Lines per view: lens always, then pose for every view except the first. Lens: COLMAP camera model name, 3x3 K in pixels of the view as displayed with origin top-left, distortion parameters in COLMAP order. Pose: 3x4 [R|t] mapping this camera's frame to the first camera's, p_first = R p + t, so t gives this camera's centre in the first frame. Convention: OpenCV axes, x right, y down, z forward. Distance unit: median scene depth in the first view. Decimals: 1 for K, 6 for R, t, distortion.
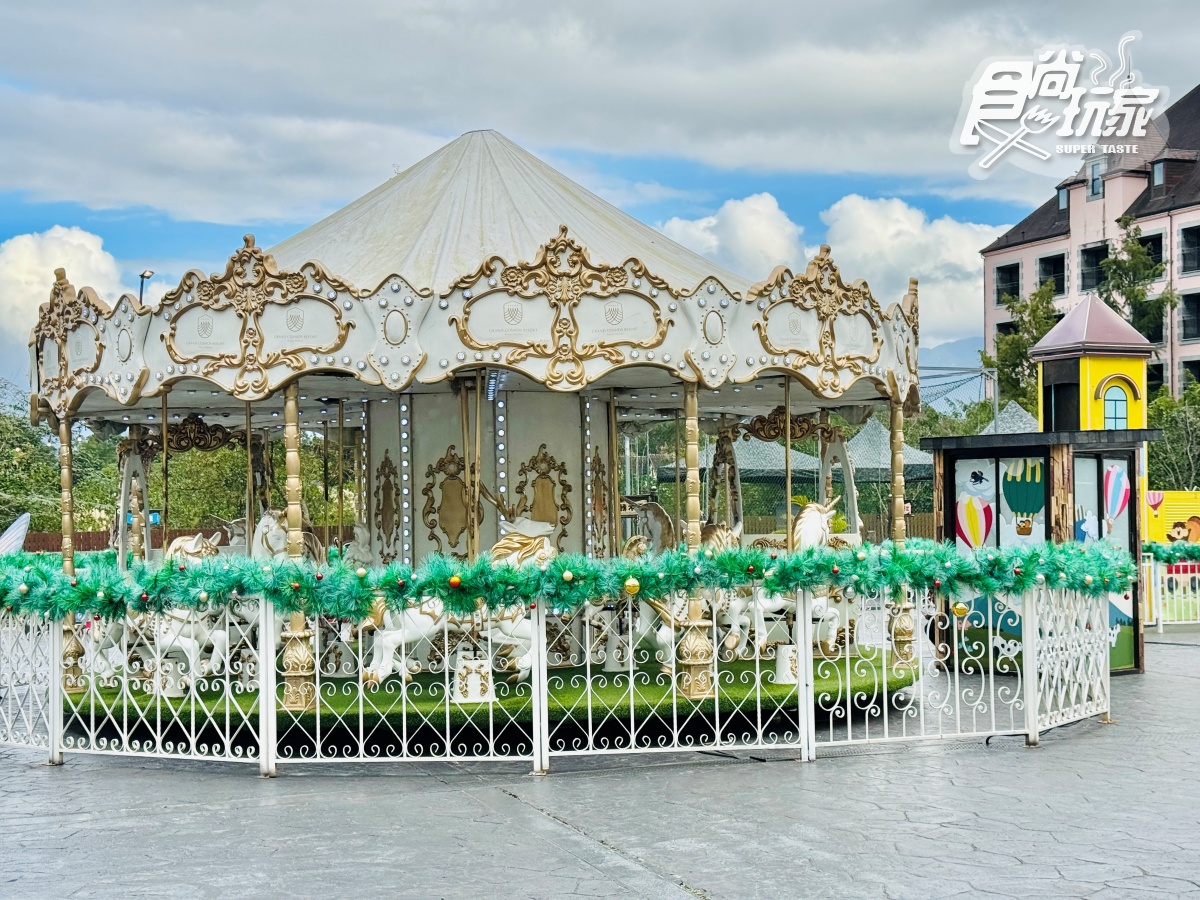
lens RADIAL K [[1687.0, 0, 600.7], [0, 1687.0, 449.8], [0, 0, 1]] dist [0.115005, 0.000000]
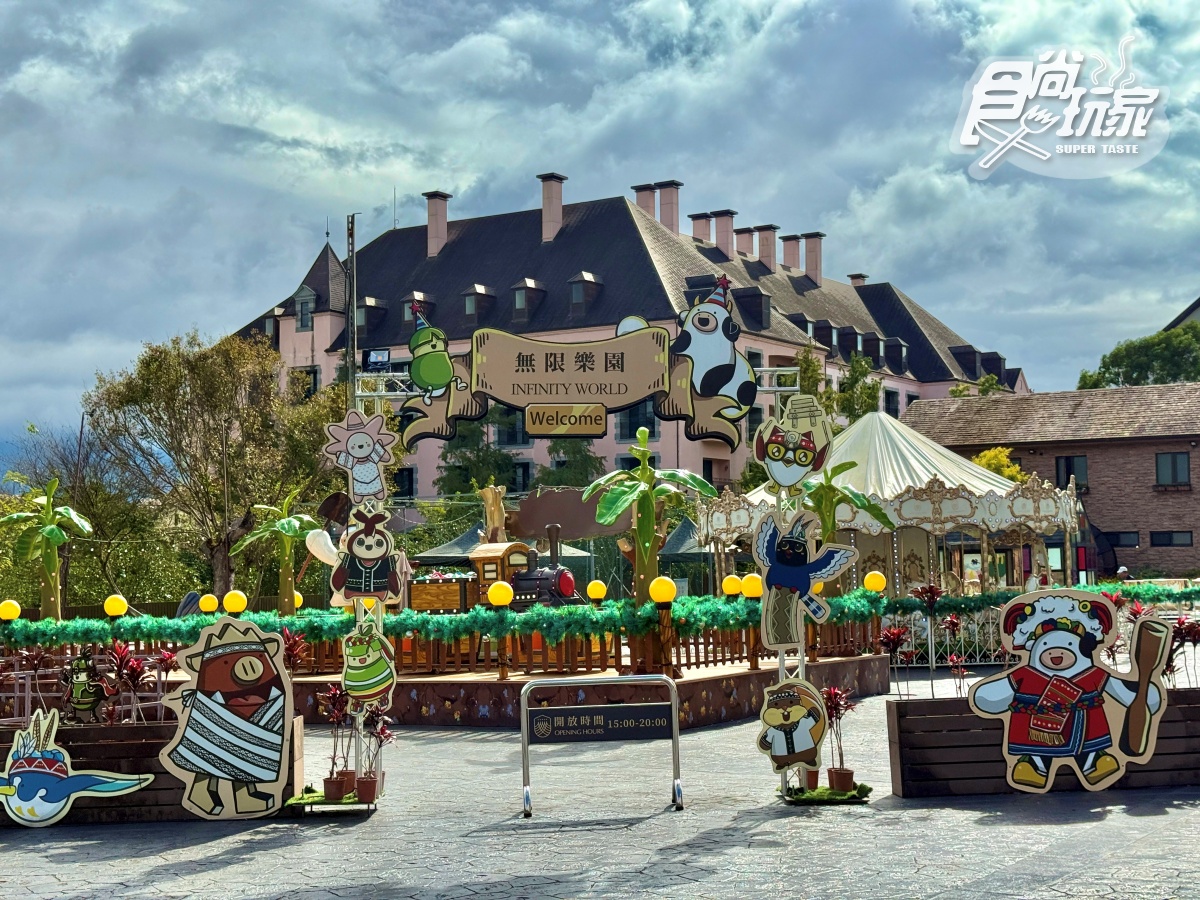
lens RADIAL K [[1687.0, 0, 599.2], [0, 1687.0, 450.7], [0, 0, 1]] dist [0.115005, 0.000000]
pose [[0.994100, -0.024885, -0.105575, -0.267394], [0.021687, 0.999274, -0.031325, -0.094577], [0.106278, 0.028851, 0.993918, -1.740402]]
